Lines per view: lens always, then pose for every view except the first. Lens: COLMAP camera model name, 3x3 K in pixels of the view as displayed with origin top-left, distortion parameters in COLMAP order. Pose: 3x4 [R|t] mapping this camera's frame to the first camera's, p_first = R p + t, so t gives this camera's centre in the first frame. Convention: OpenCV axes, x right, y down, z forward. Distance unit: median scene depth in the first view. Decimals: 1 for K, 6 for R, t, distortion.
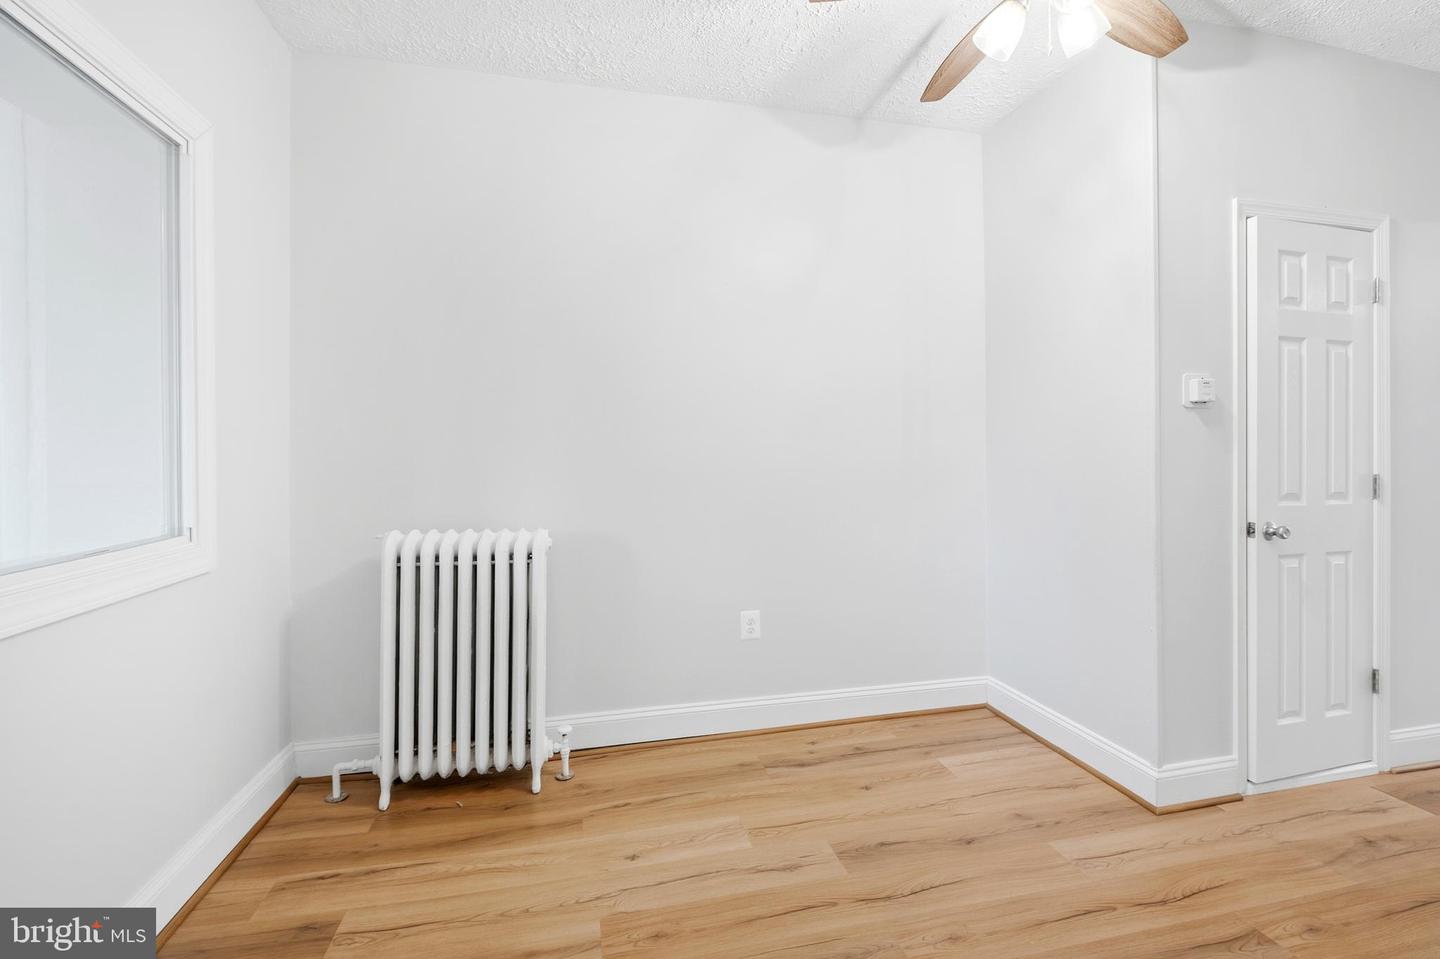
lens RADIAL K [[658.2, 0, 731.0], [0, 658.2, 467.8], [0, 0, 1]] dist [0.002049, -0.004917]
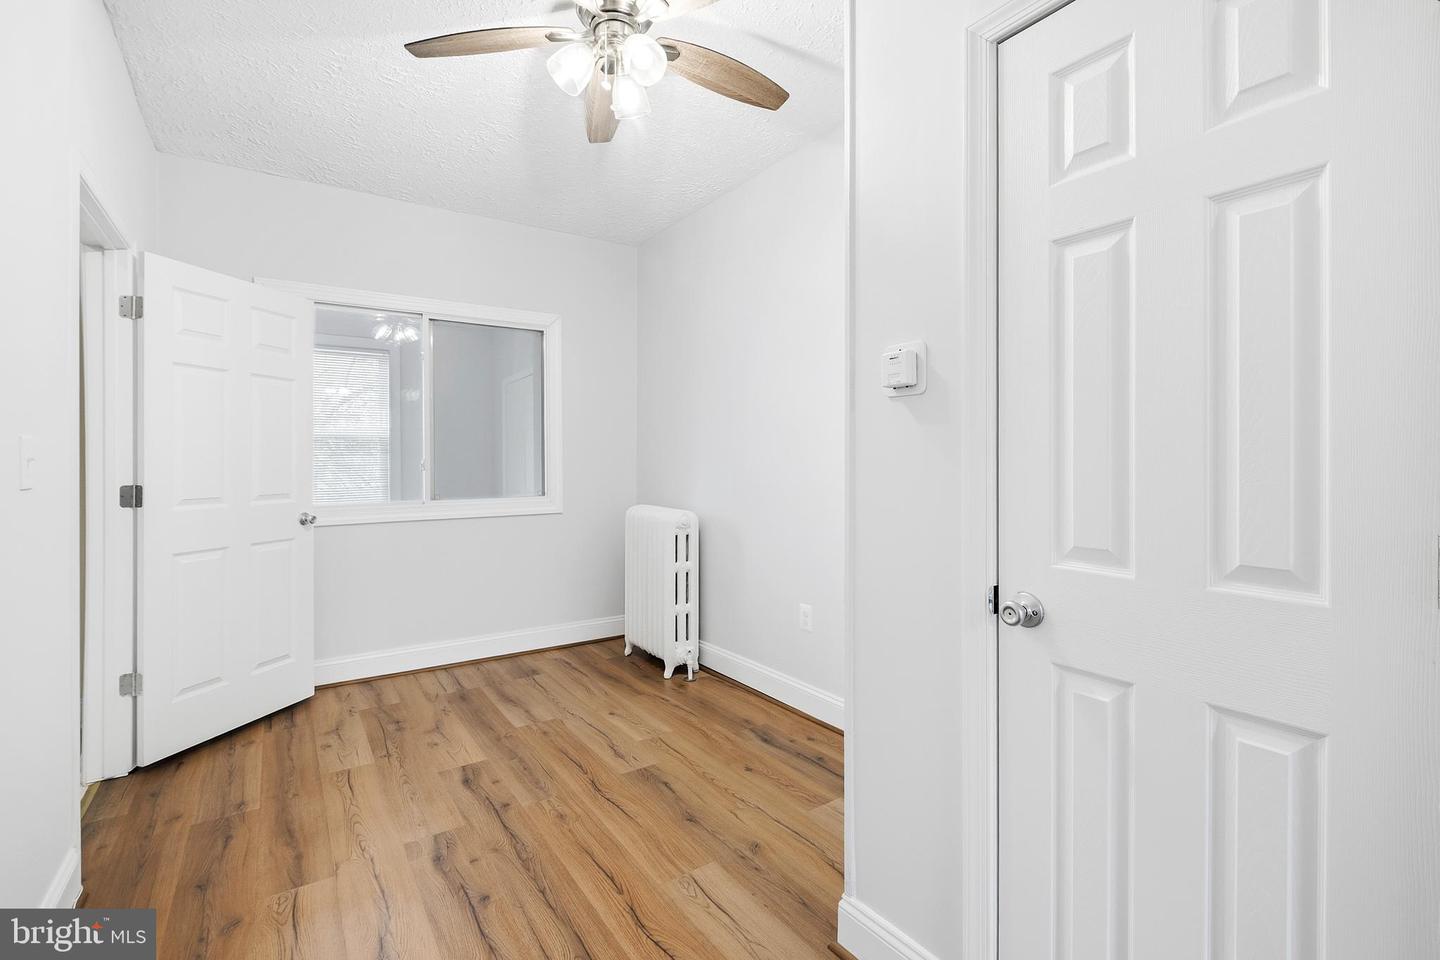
lens RADIAL K [[658.2, 0, 732.5], [0, 658.2, 467.5], [0, 0, 1]] dist [0.002049, -0.004917]
pose [[0.357944, 0.011284, -0.933675, 1.266400], [-0.023521, 0.999719, 0.003065, -0.016692], [0.933447, 0.020863, 0.358109, 0.602210]]
